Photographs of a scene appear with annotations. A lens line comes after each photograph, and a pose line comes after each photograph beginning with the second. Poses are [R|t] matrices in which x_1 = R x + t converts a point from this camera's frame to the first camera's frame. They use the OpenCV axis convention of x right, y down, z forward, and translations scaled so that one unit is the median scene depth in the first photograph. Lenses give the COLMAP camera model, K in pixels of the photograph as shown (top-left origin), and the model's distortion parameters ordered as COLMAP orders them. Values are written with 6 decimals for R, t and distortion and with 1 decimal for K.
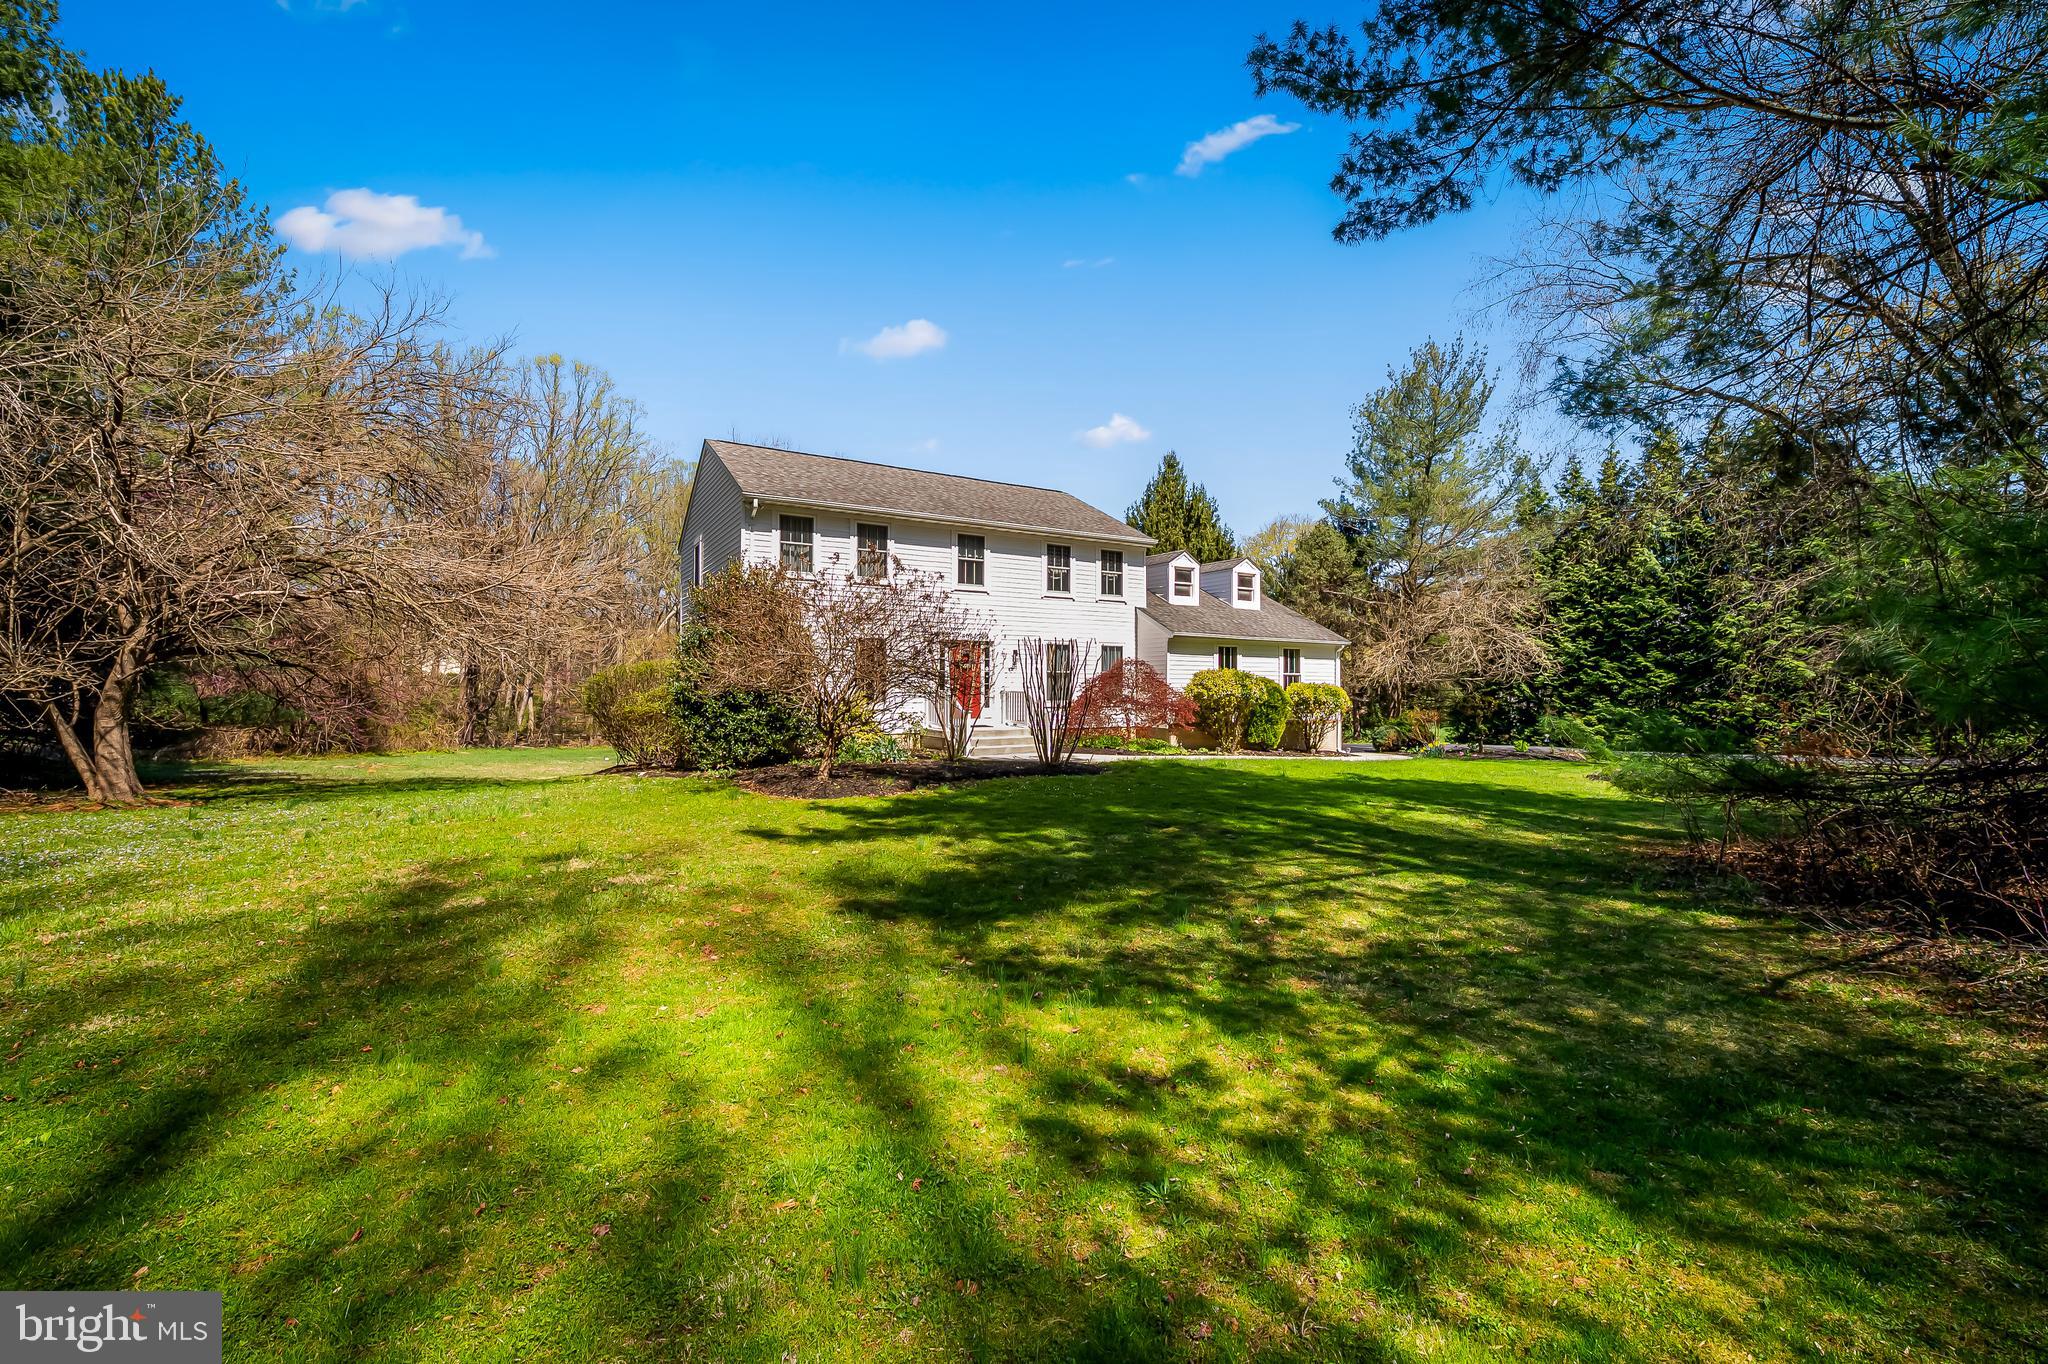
lens RADIAL K [[841.9, 0, 1024.0], [0, 841.9, 682.0], [0, 0, 1]] dist [0.001393, -0.000026]
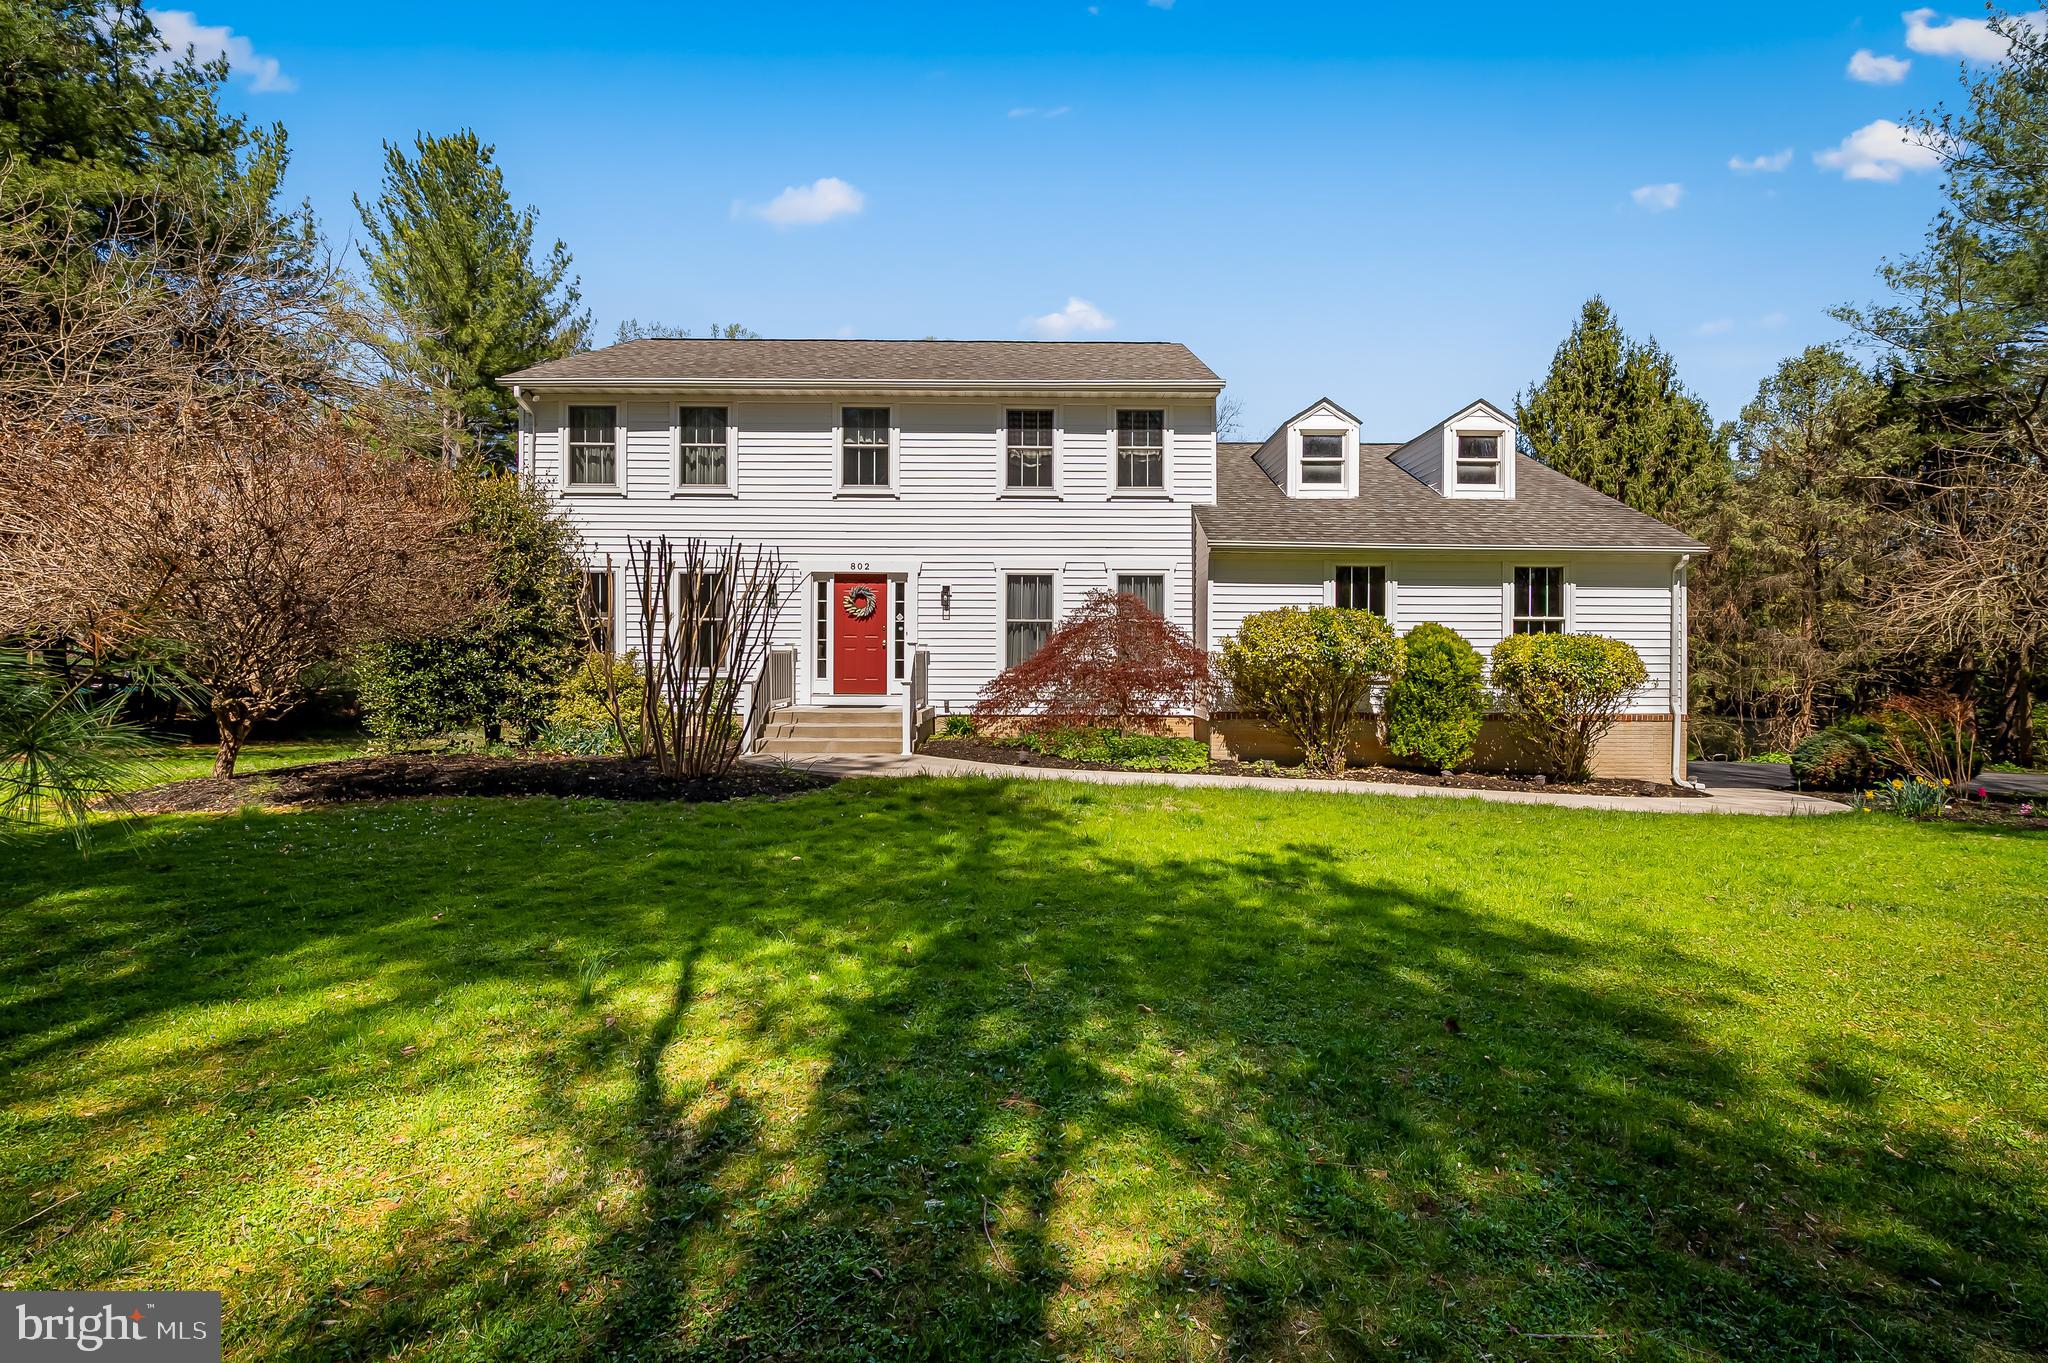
lens RADIAL K [[885.1, 0, 1049.8], [0, 885.1, 673.7], [0, 0, 1]] dist [-0.000713, -0.000044]
pose [[0.859731, 0.004843, -0.510724, 0.361243], [0.001516, 0.999926, 0.012034, 0.017276], [0.510744, -0.011121, 0.859661, 0.442026]]
